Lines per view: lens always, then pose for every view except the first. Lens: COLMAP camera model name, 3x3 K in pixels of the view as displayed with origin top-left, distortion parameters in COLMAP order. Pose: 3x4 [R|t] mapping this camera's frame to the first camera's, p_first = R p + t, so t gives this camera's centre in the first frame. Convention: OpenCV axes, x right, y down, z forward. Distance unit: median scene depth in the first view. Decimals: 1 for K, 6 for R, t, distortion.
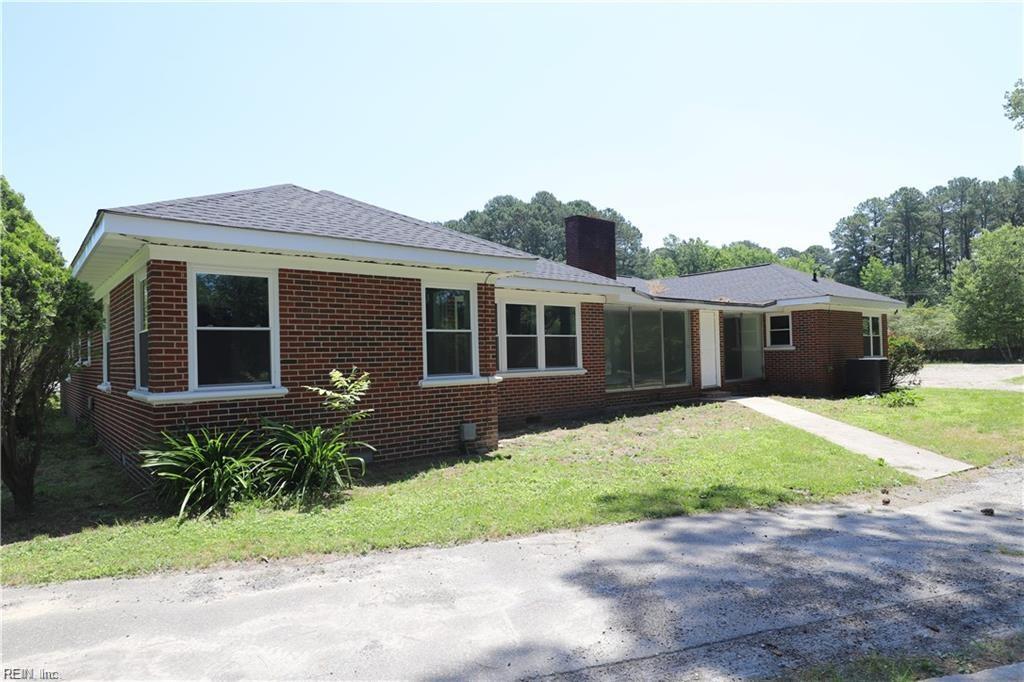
lens RADIAL K [[610.5, 0, 512.0], [0, 610.5, 341.0], [0, 0, 1]] dist [-0.002556, 0.000841]
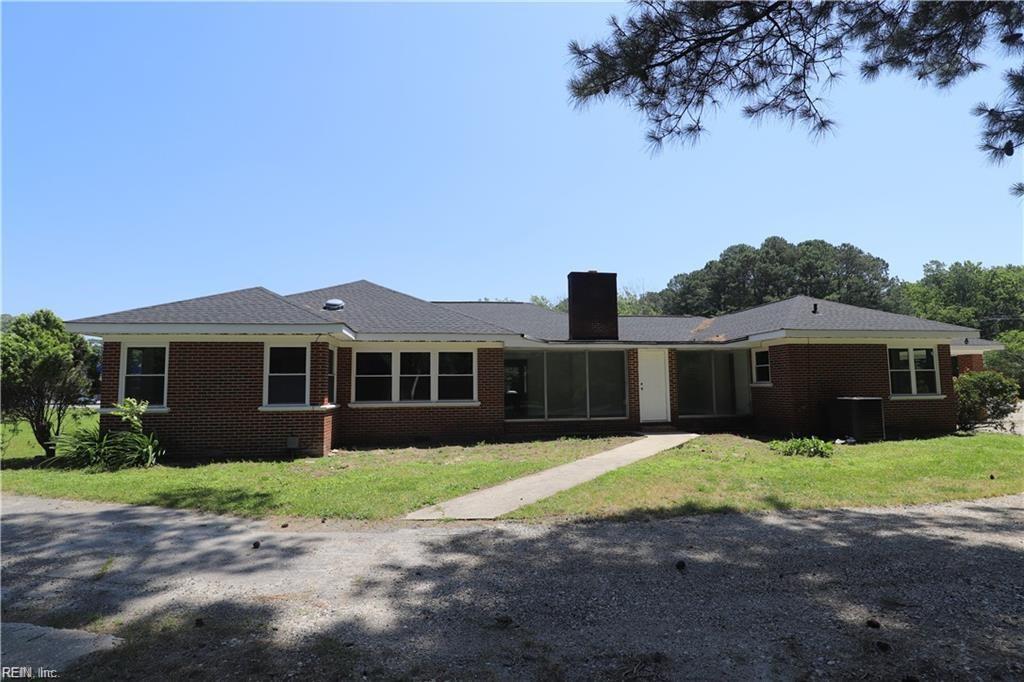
lens RADIAL K [[473.8, 0, 512.0], [0, 473.8, 341.0], [0, 0, 1]] dist [-0.032310, 0.000824]
pose [[0.846649, -0.036598, -0.530891, 0.547668], [0.003864, 0.998029, -0.062638, -0.013469], [0.532137, 0.050981, 0.845122, 0.167028]]
